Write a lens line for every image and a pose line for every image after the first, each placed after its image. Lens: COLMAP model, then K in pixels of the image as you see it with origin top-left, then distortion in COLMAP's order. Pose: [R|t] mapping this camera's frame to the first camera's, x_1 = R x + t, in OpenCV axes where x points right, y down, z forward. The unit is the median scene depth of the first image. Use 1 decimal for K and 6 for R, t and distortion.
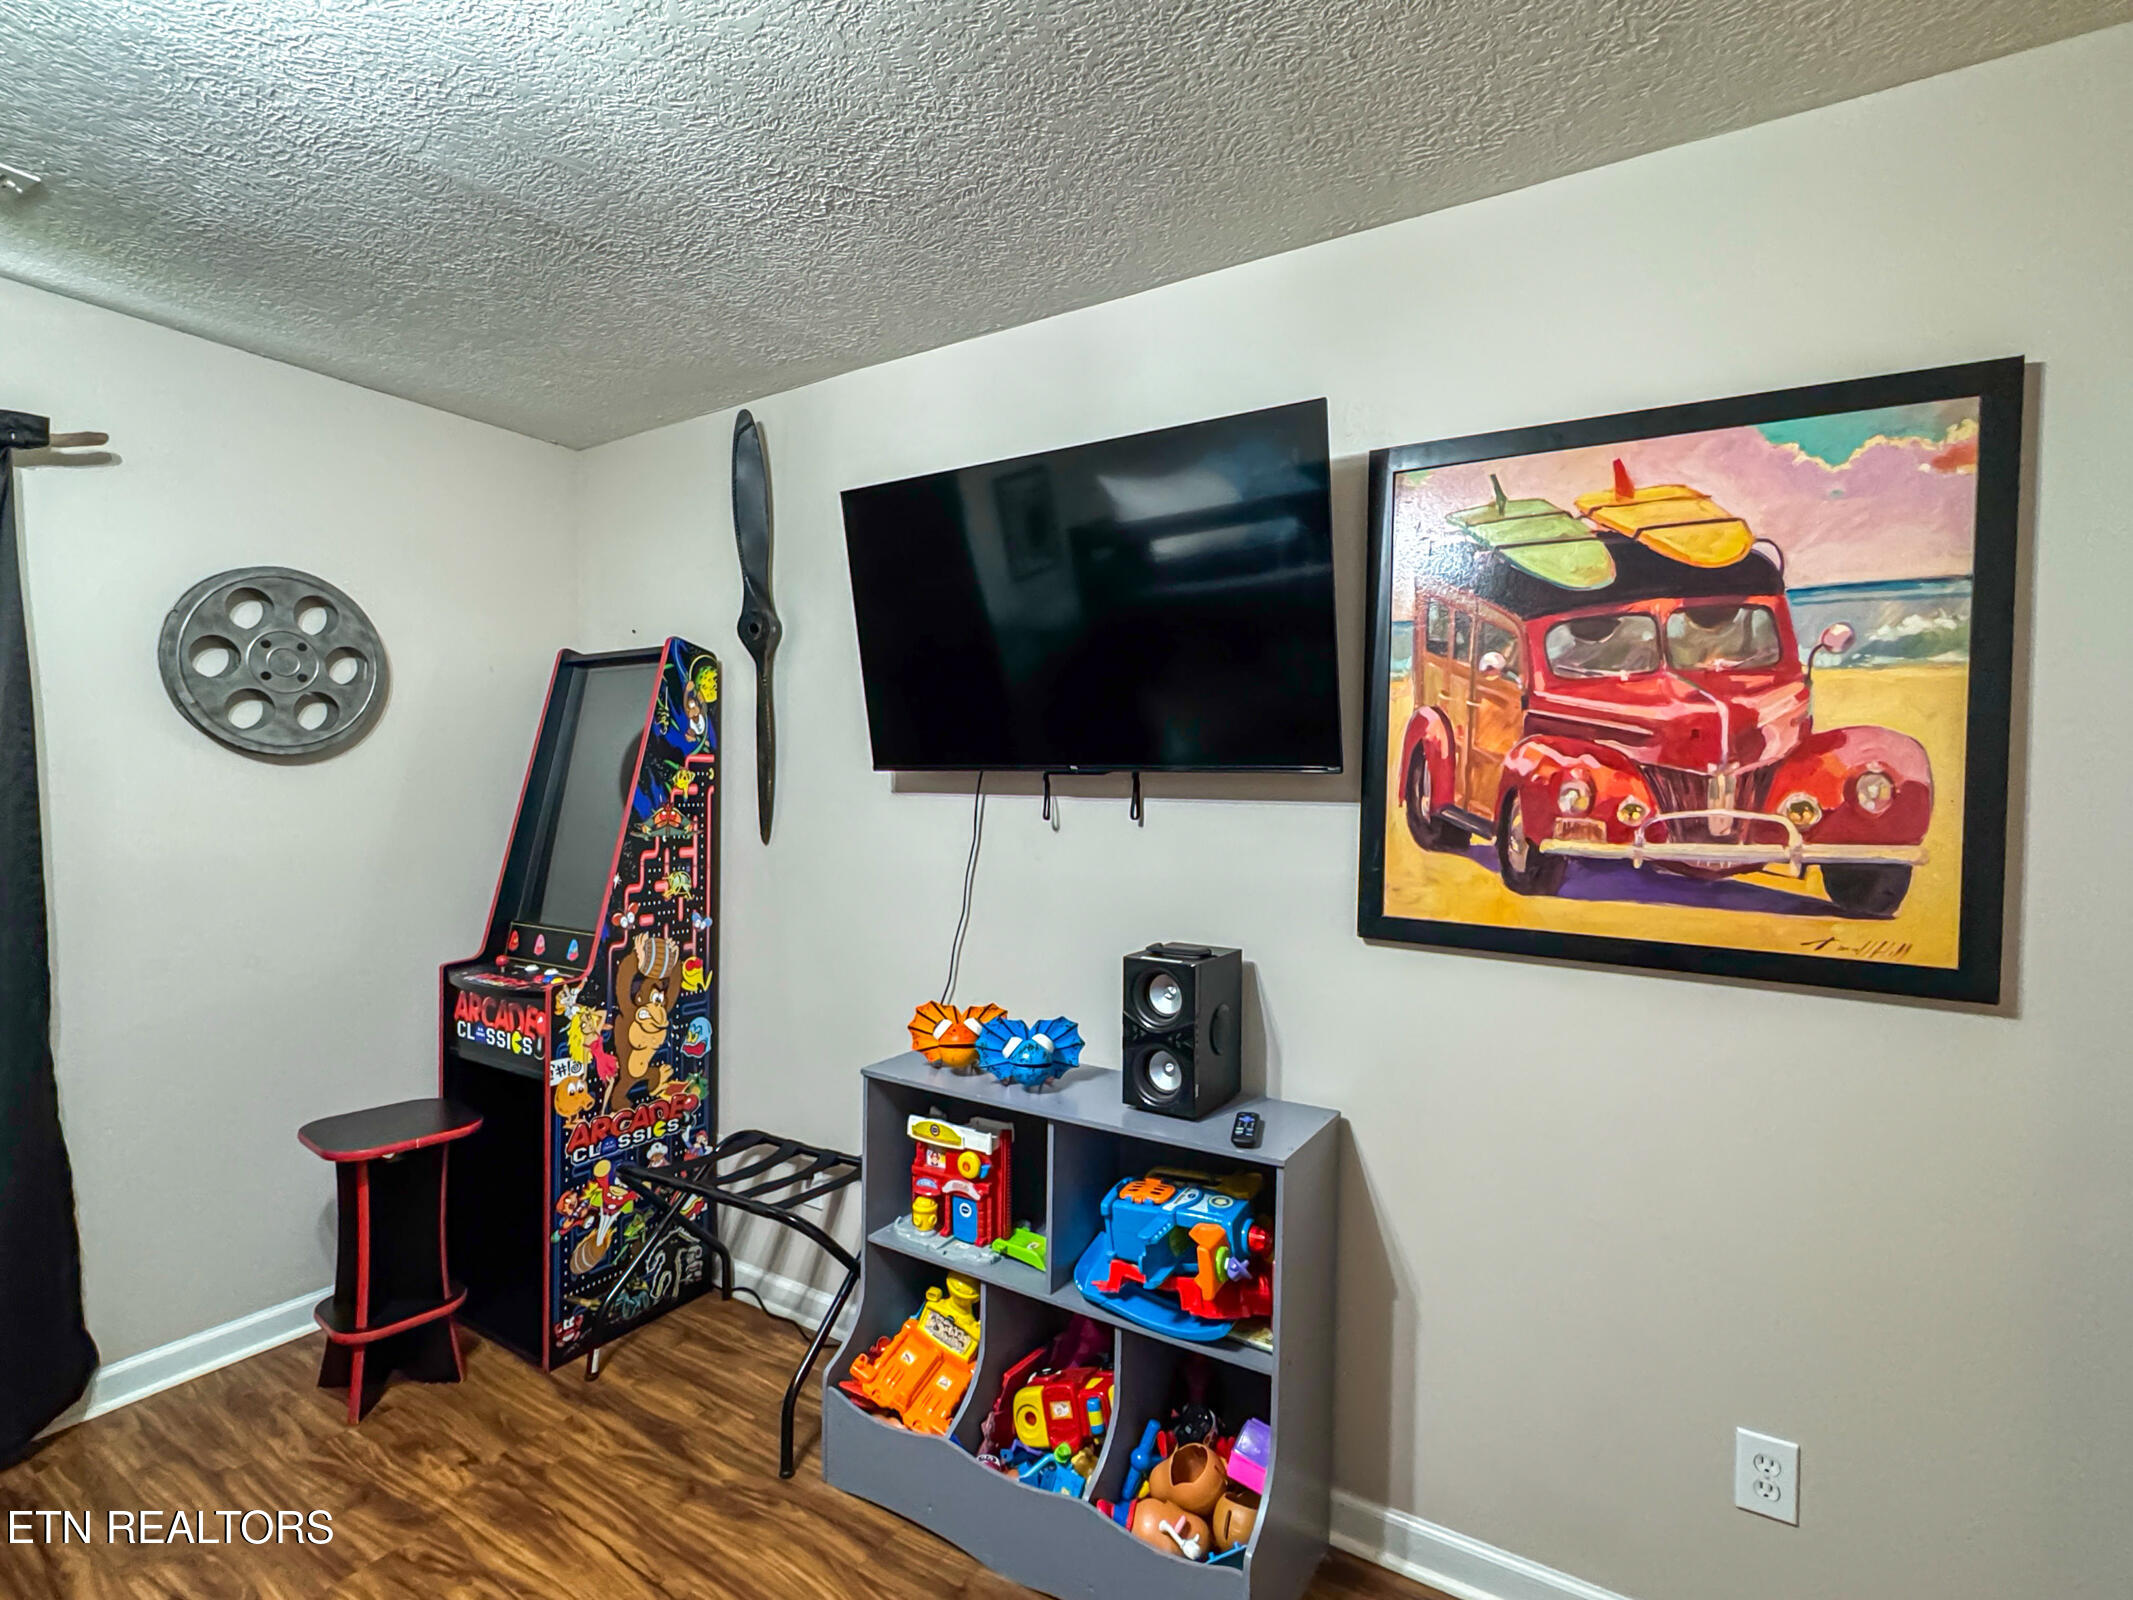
lens RADIAL K [[1013.6, 0, 1062.6], [0, 1013.6, 800.7], [0, 0, 1]] dist [-0.000527, -0.000069]
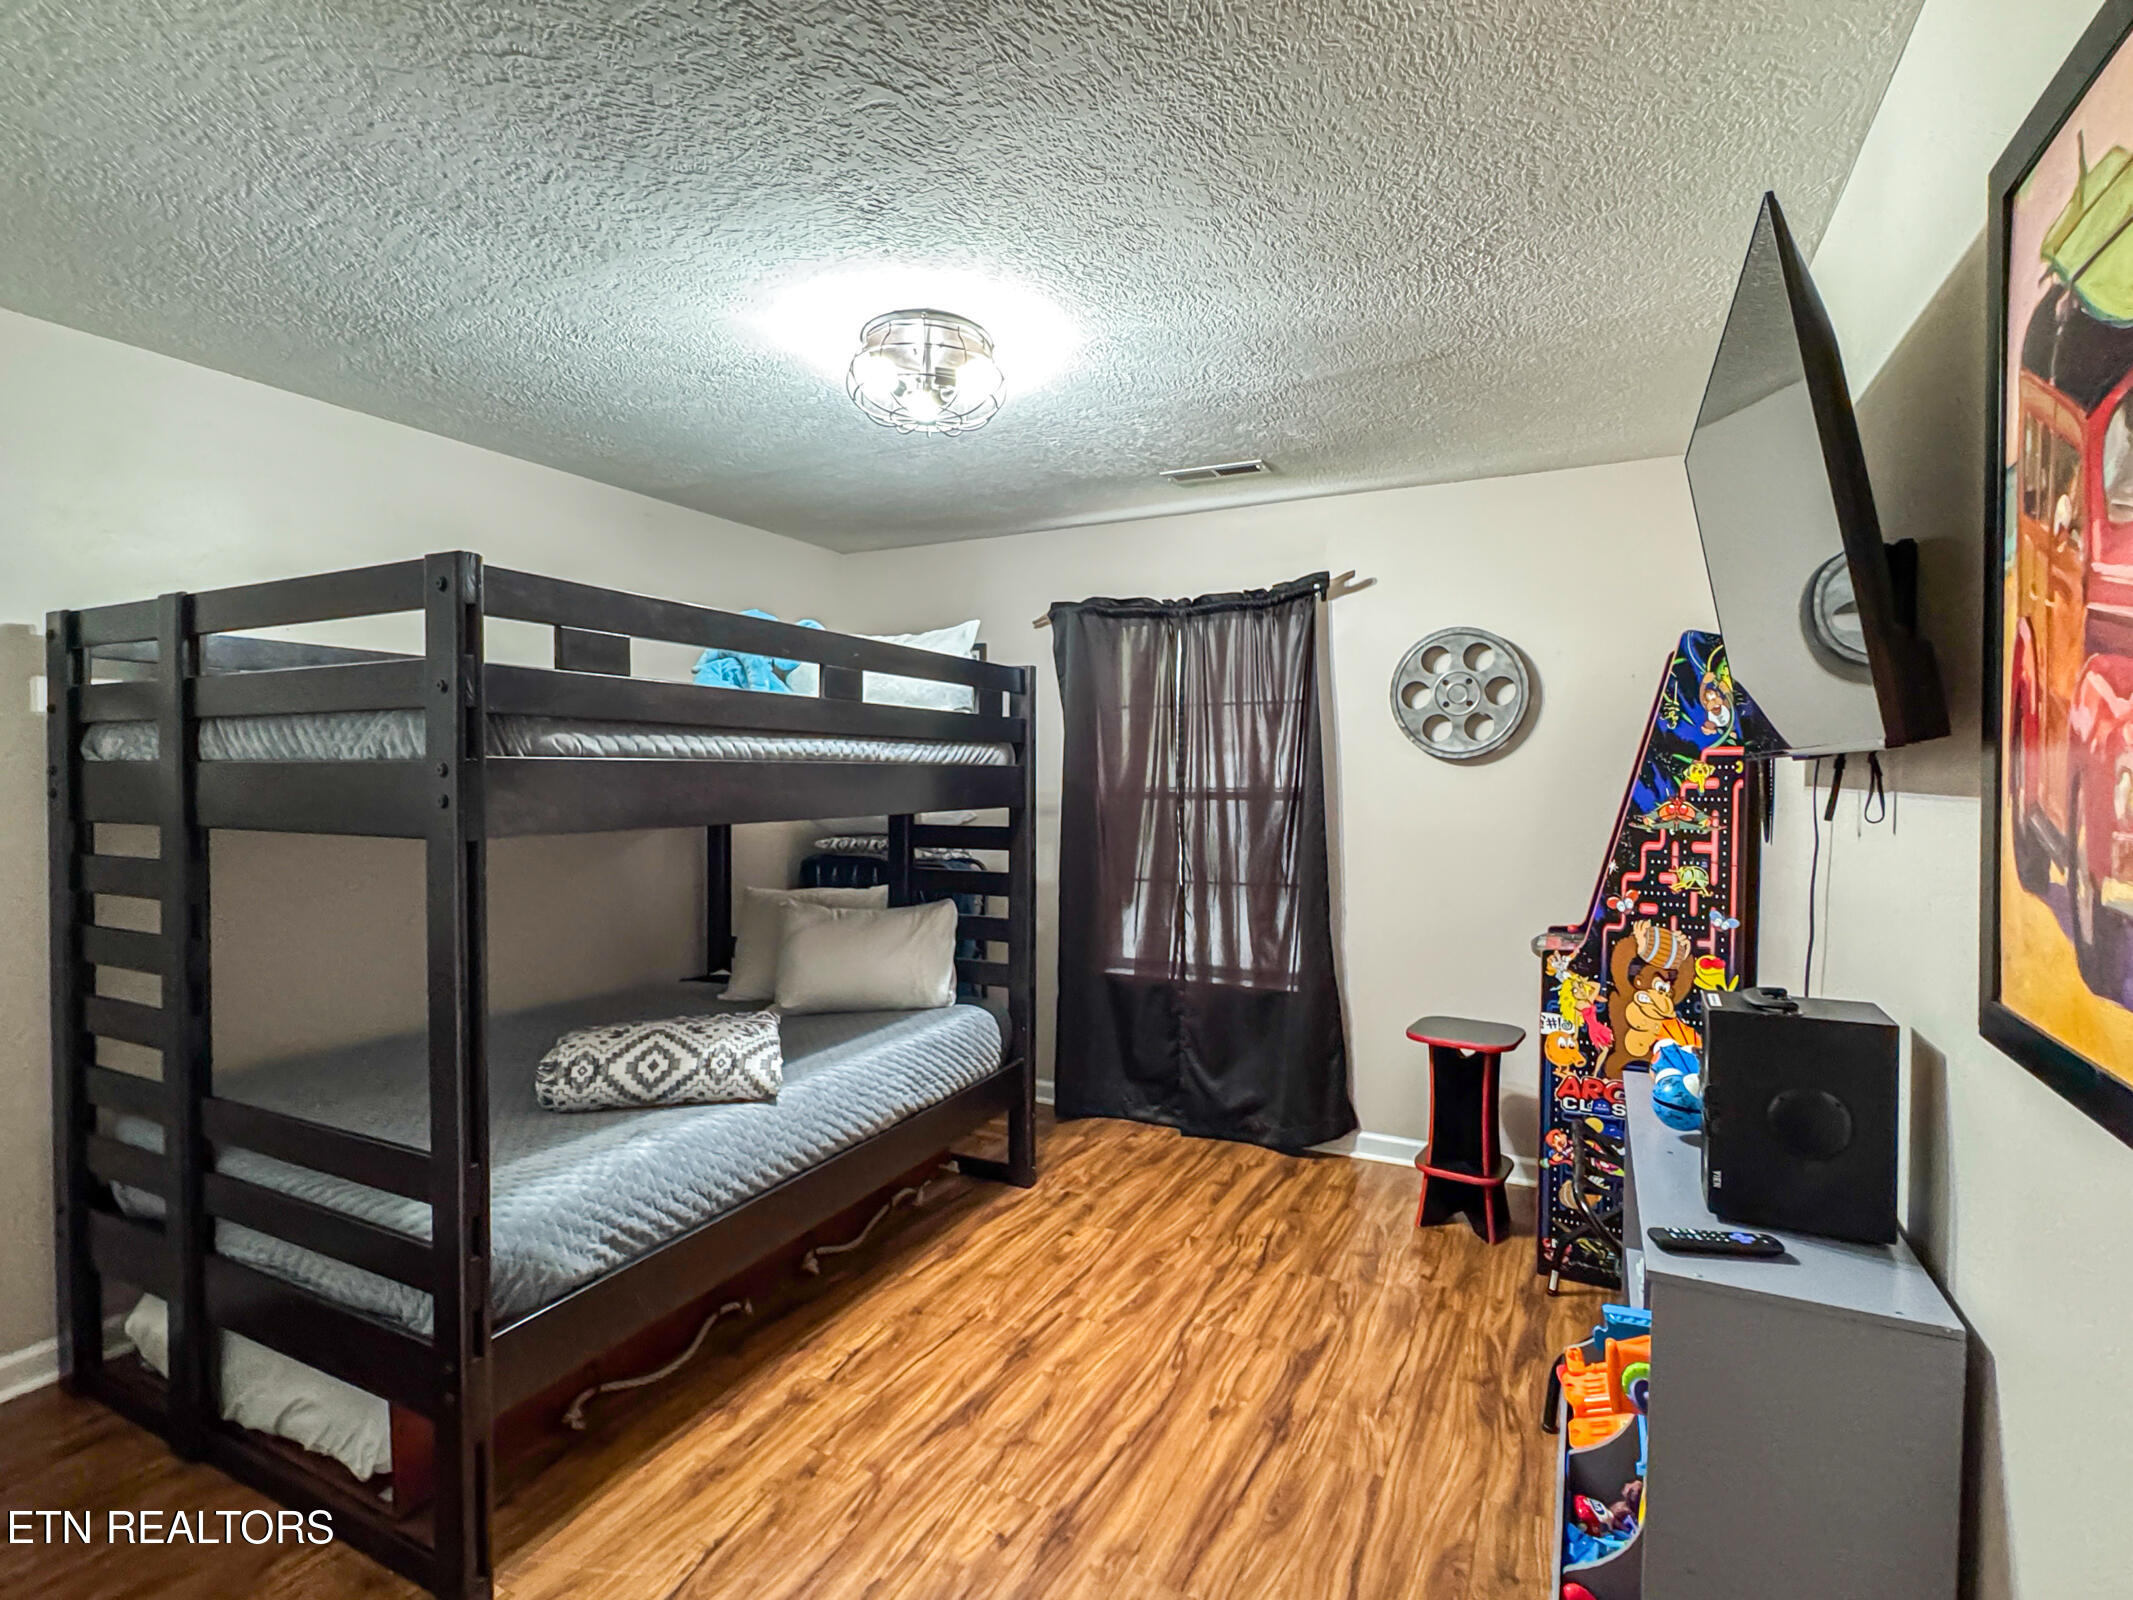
lens RADIAL K [[1013.6, 0, 1067.6], [0, 1013.6, 802.7], [0, 0, 1]] dist [-0.000527, -0.000069]
pose [[0.096894, 0.017361, -0.995143, 0.572830], [-0.017761, 0.999719, 0.015712, 0.003352], [0.995136, 0.016152, 0.097176, 0.307315]]
